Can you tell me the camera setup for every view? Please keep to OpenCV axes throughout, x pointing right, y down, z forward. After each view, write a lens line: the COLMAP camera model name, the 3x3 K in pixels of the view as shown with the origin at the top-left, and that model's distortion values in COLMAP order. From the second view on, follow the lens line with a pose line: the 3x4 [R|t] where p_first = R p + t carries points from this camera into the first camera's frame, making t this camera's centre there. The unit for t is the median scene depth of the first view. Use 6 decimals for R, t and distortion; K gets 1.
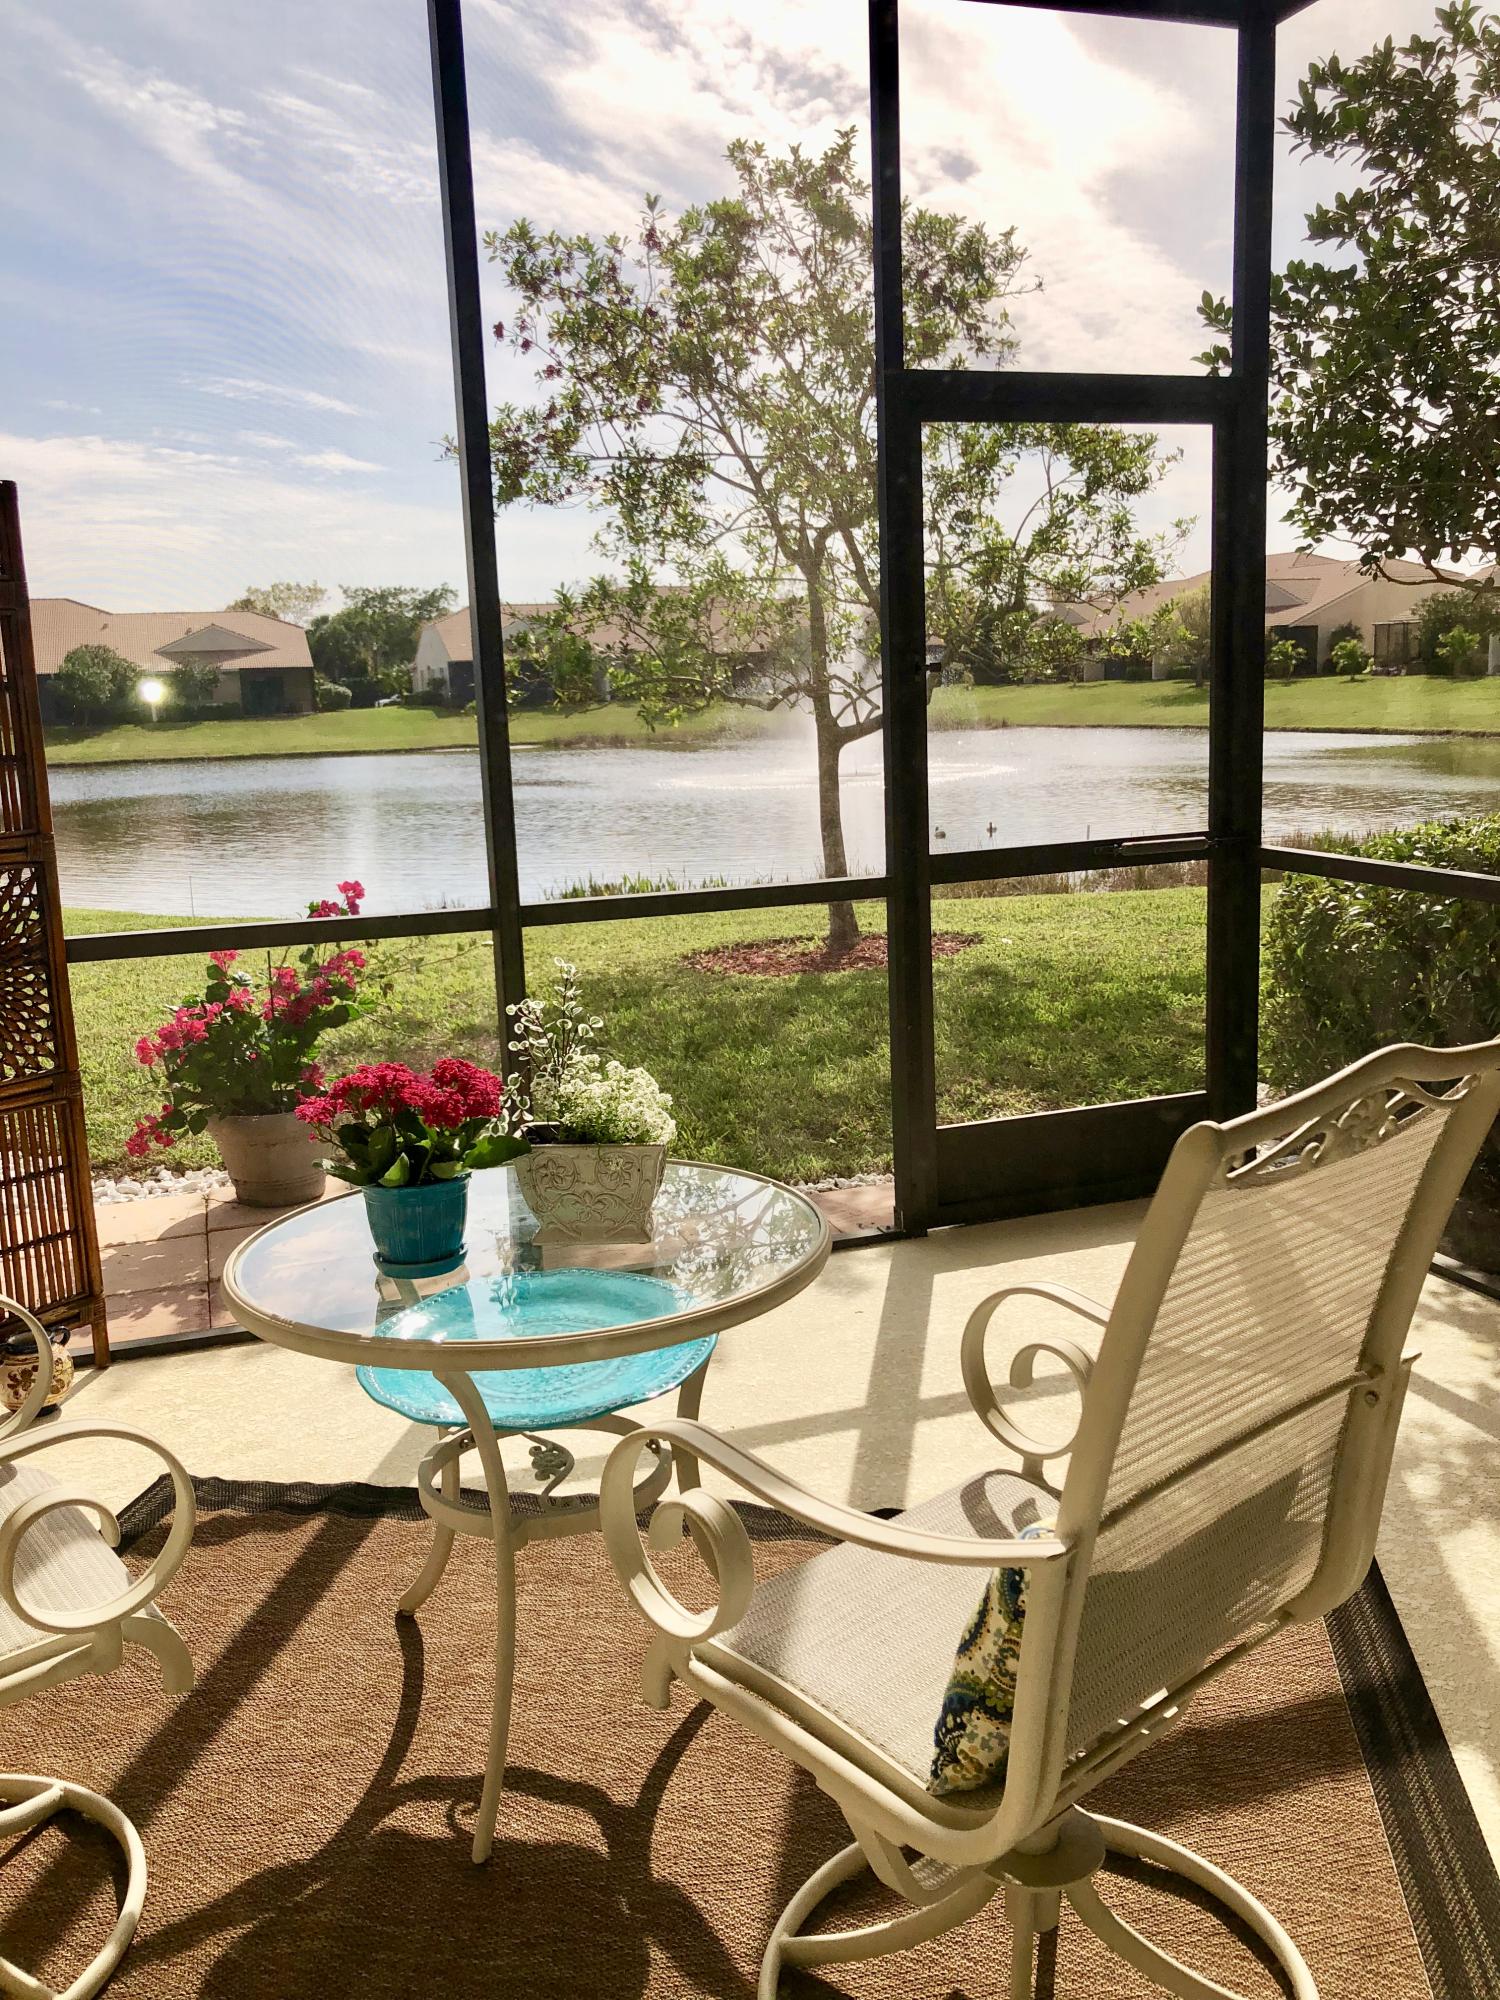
lens RADIAL K [[1607.6, 0, 750.0], [0, 1607.6, 1000.0], [0, 0, 1]] dist [0.100420, -0.383917]
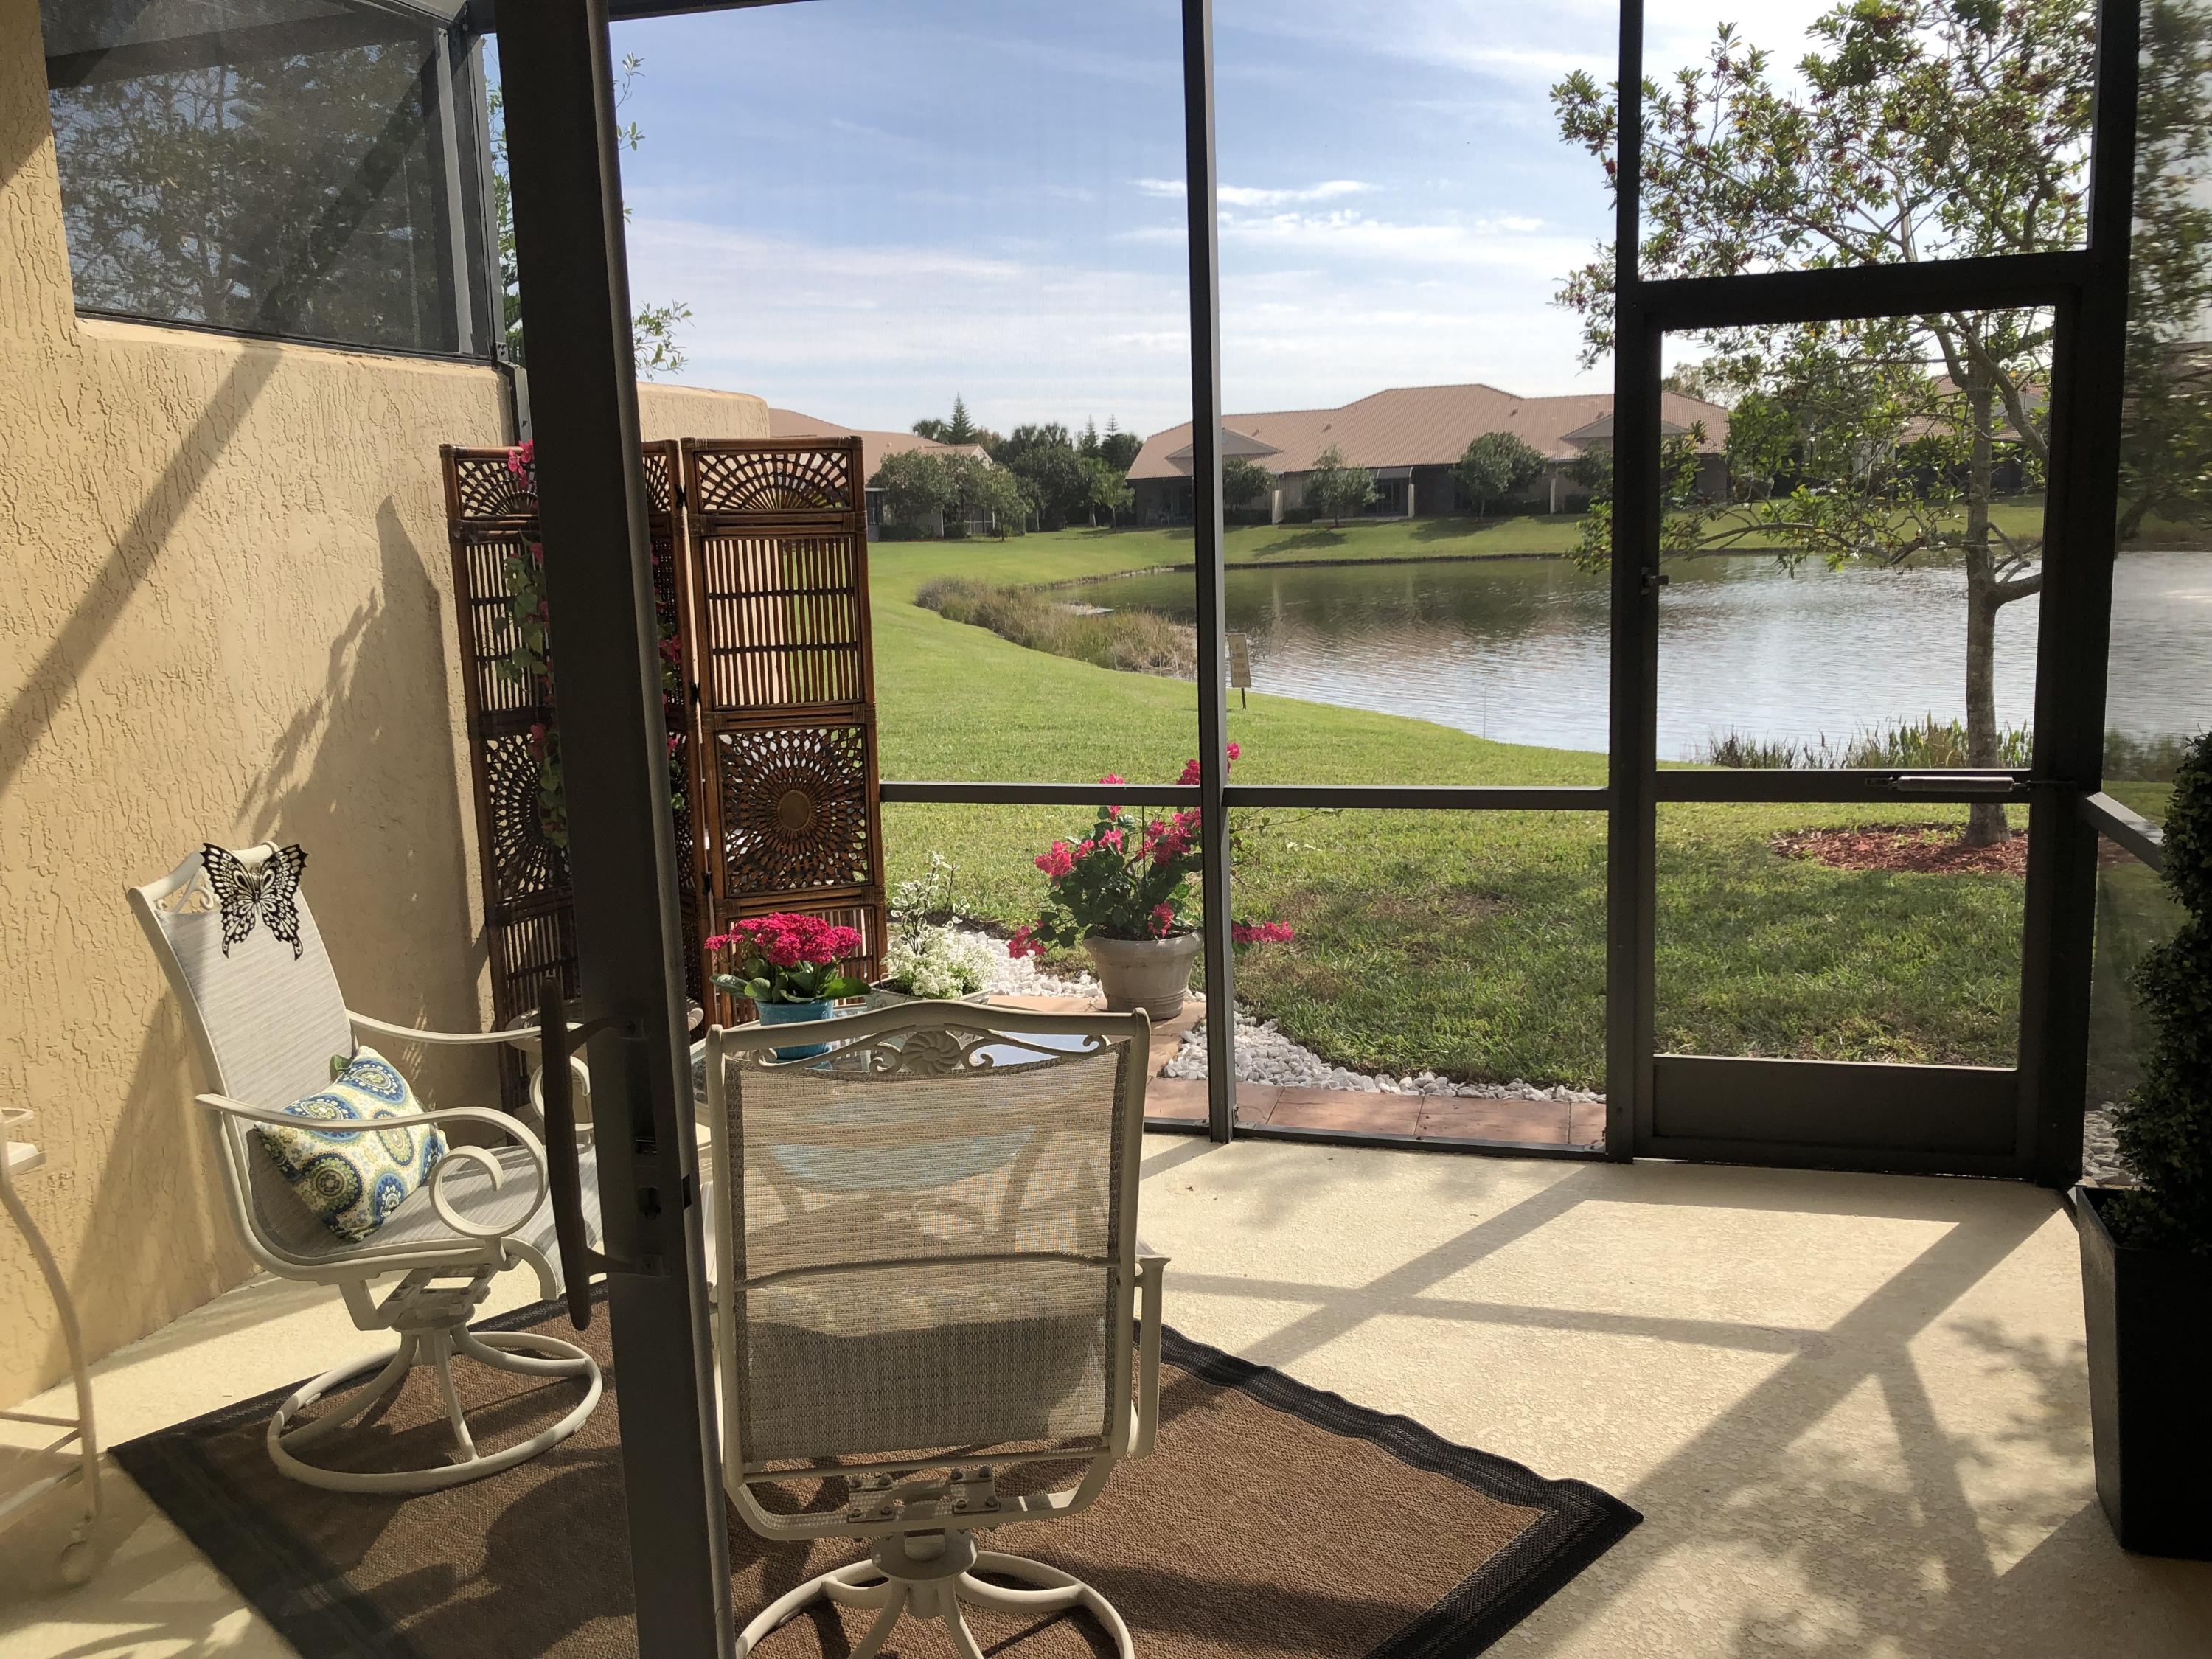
lens RADIAL K [[1778.0, 0, 1106.0], [0, 1778.0, 829.5], [0, 0, 1]] dist [0.100420, -0.383917]
pose [[0.818587, 0.107271, -0.564277, 0.433549], [-0.102470, 0.993920, 0.040296, -0.062735], [0.565168, 0.024836, 0.824602, -0.059391]]
